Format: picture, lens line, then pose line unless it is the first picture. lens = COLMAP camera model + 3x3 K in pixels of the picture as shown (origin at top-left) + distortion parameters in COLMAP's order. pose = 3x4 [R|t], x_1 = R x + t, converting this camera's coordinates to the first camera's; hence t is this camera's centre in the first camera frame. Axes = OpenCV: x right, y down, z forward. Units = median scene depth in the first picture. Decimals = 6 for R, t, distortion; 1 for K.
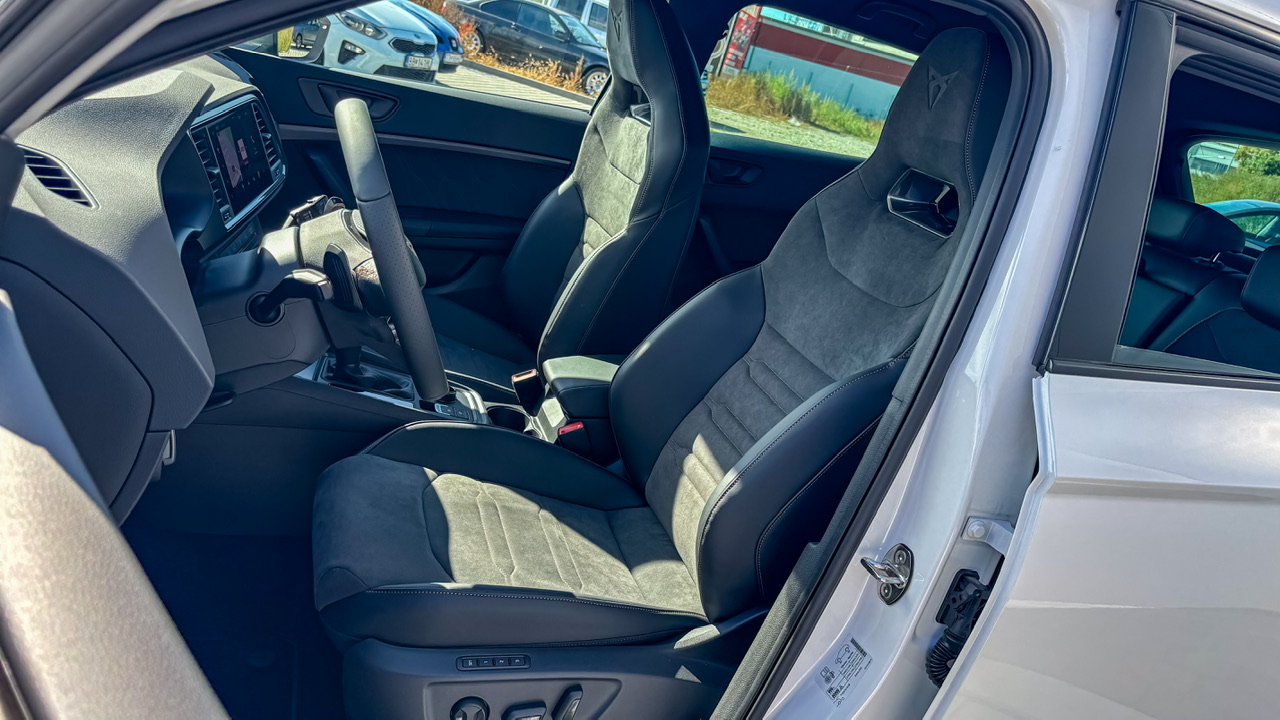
lens RADIAL K [[988.4, 0, 640.0], [0, 988.4, 360.0], [0, 0, 1]] dist [-0.023256, -0.000844]
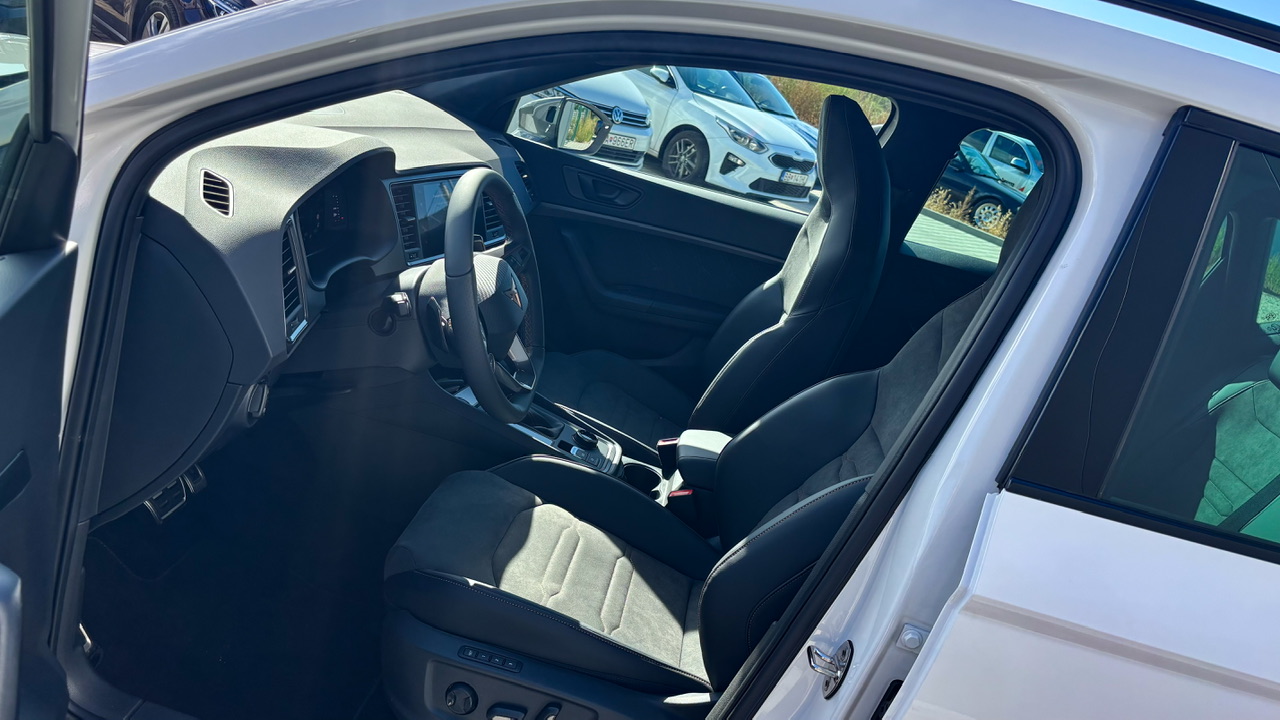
lens RADIAL K [[981.2, 0, 636.0], [0, 981.2, 339.9], [0, 0, 1]] dist [0.059613, -0.067237]
pose [[0.909378, 0.141096, -0.391311, 0.203961], [-0.193238, 0.976342, -0.097029, 0.014956], [0.368363, 0.163852, 0.915129, -0.016012]]
